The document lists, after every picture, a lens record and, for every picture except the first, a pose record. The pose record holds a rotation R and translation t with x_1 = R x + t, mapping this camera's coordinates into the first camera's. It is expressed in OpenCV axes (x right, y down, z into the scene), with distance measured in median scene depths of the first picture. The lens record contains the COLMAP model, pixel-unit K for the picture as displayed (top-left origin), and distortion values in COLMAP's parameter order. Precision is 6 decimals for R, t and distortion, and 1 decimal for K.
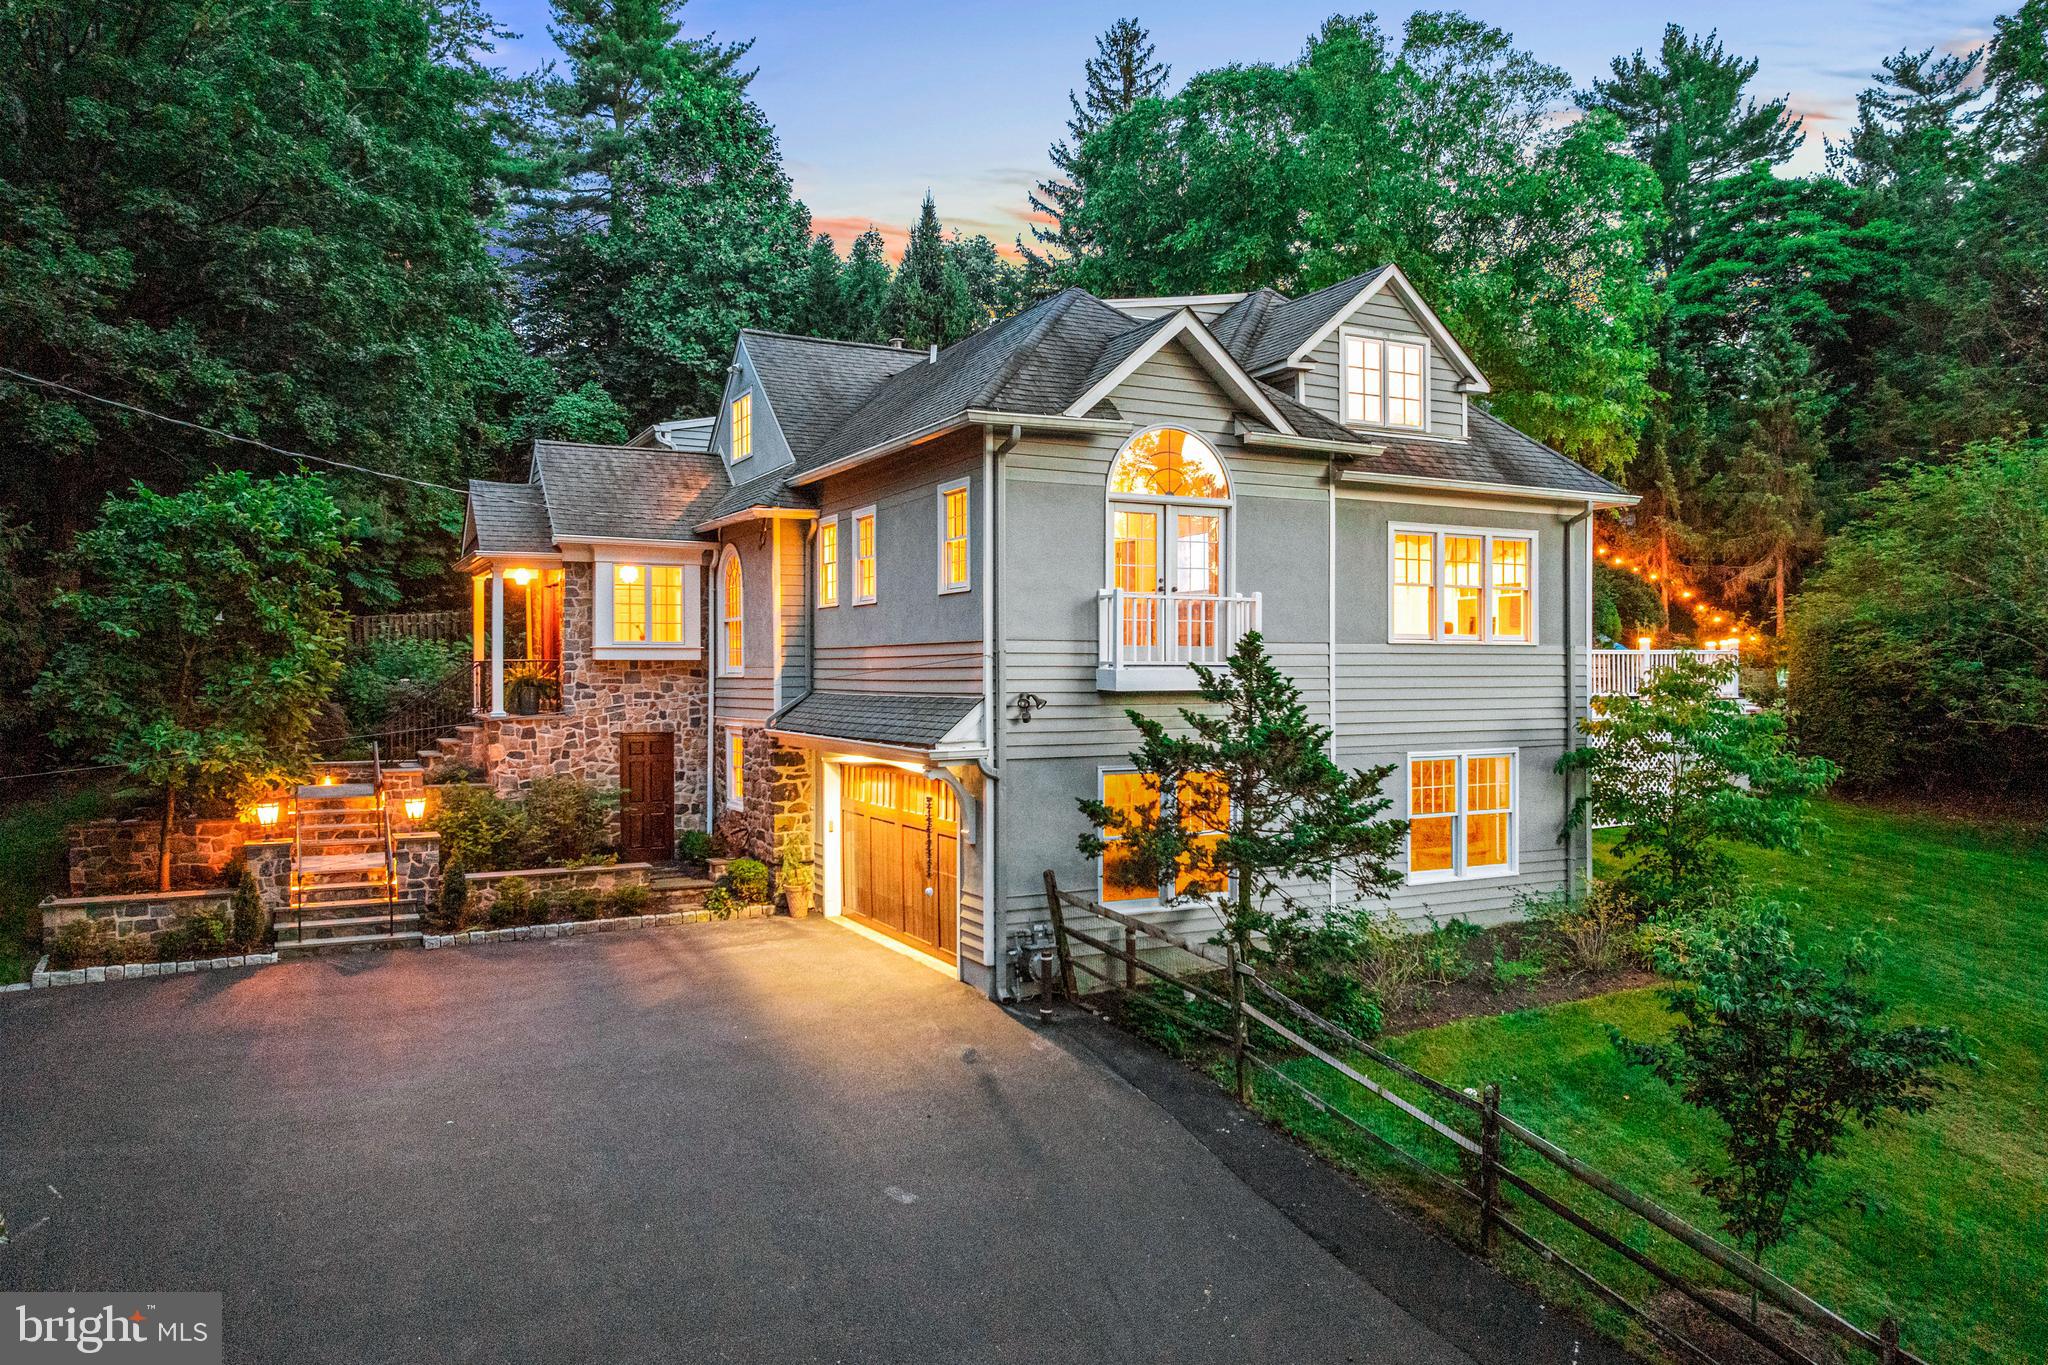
lens RADIAL K [[1460.2, 0, 1024.0], [0, 1460.2, 682.5], [0, 0, 1]] dist [-0.025733, -0.003159]
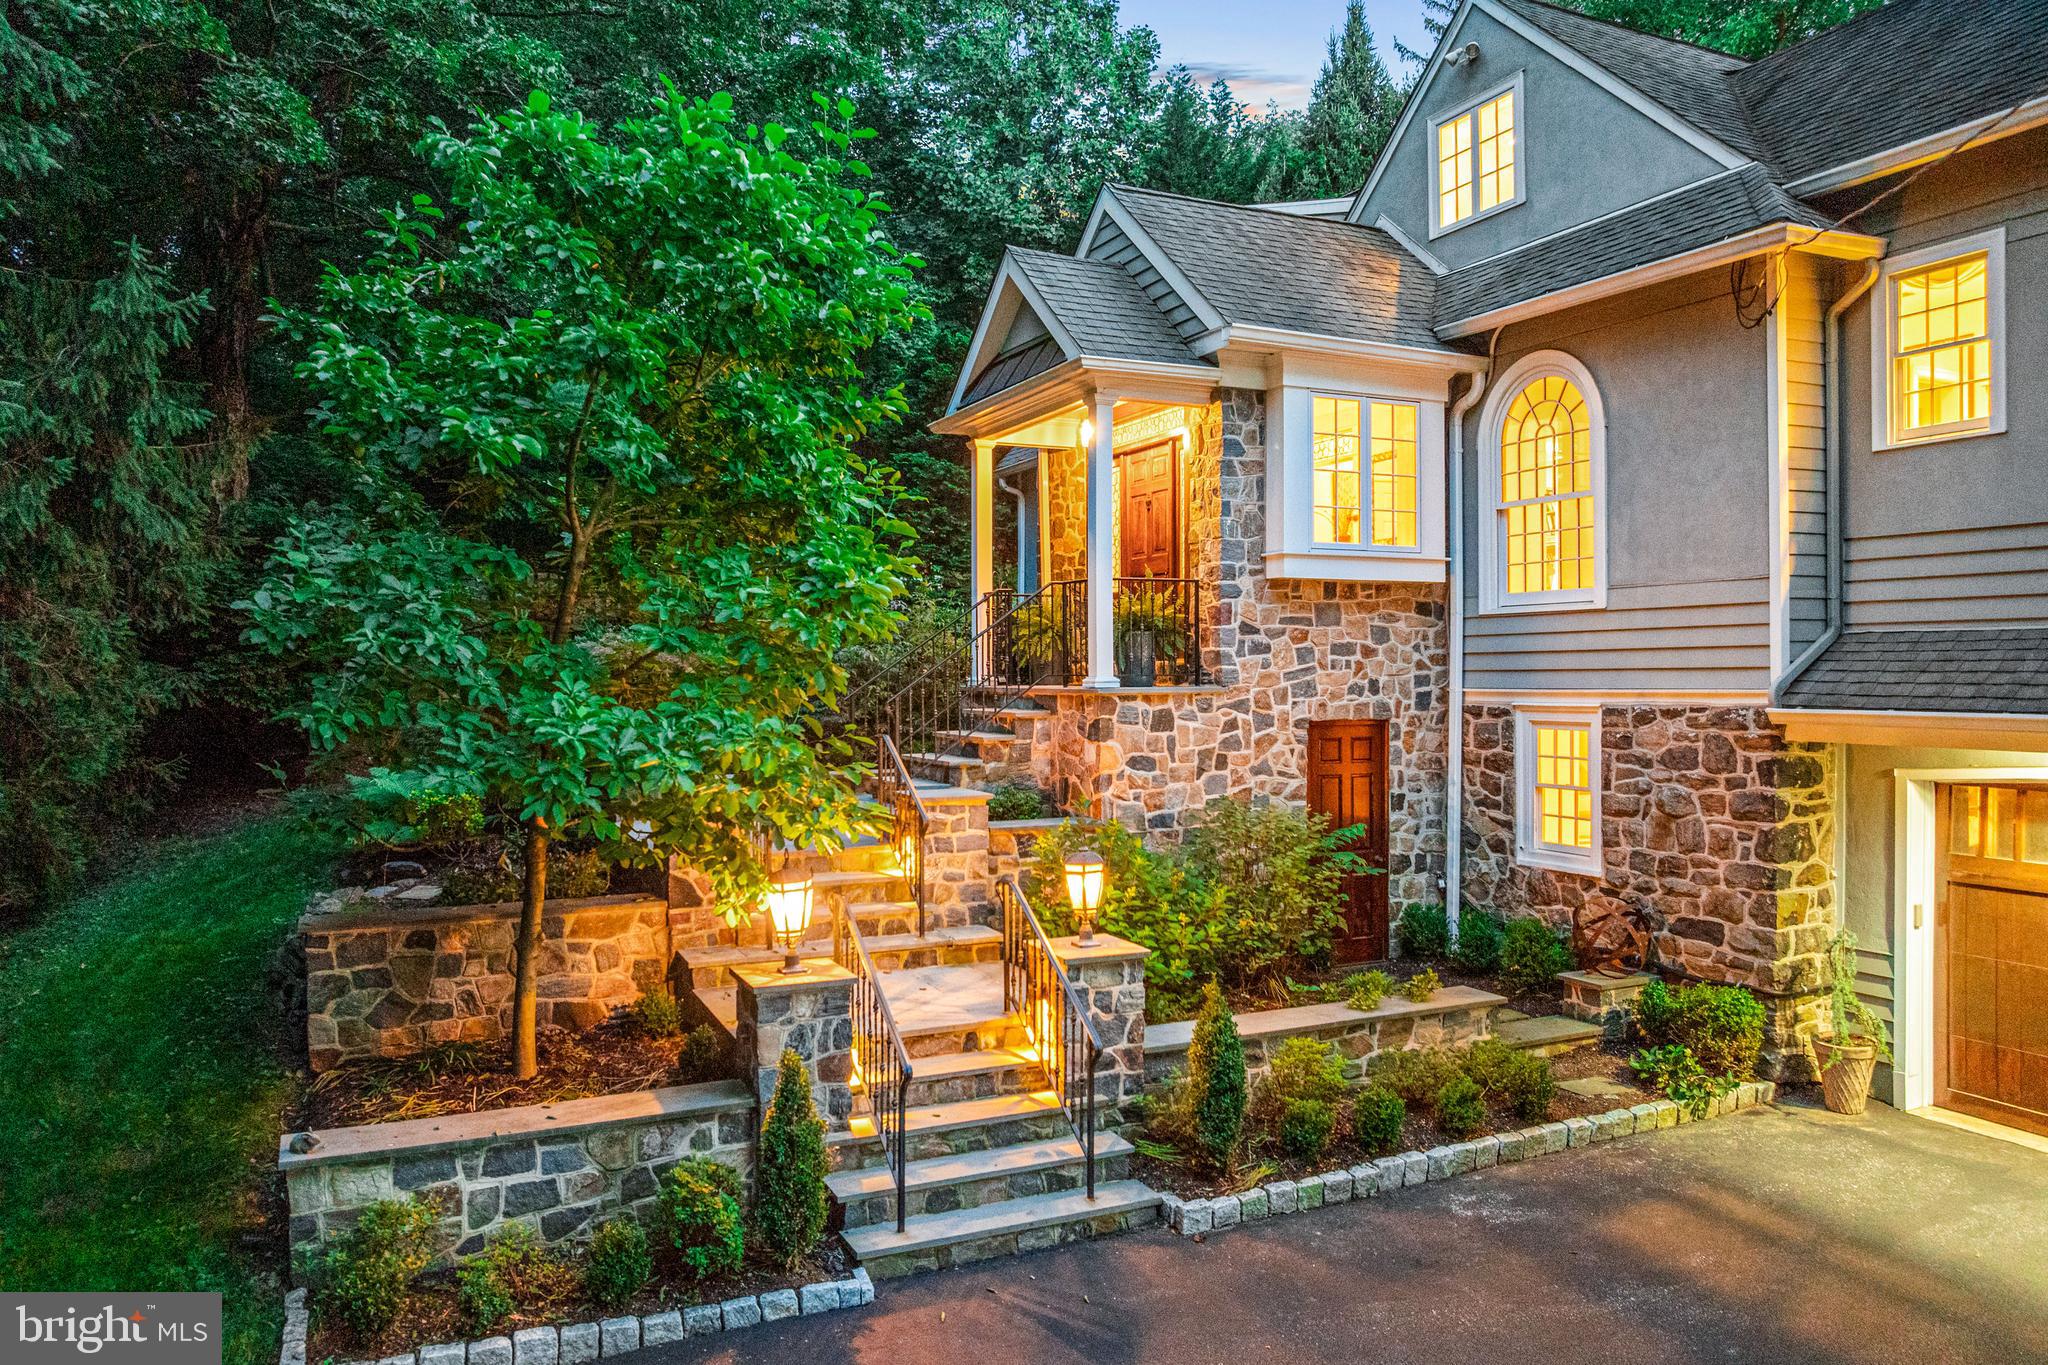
lens RADIAL K [[1455.1, 0, 1035.0], [0, 1455.1, 679.4], [0, 0, 1]] dist [-0.013213, -0.041970]
pose [[0.999374, -0.001407, -0.035361, -0.367160], [0.001322, 0.999996, -0.002435, 0.021698], [0.035364, 0.002387, 0.999372, 0.489372]]
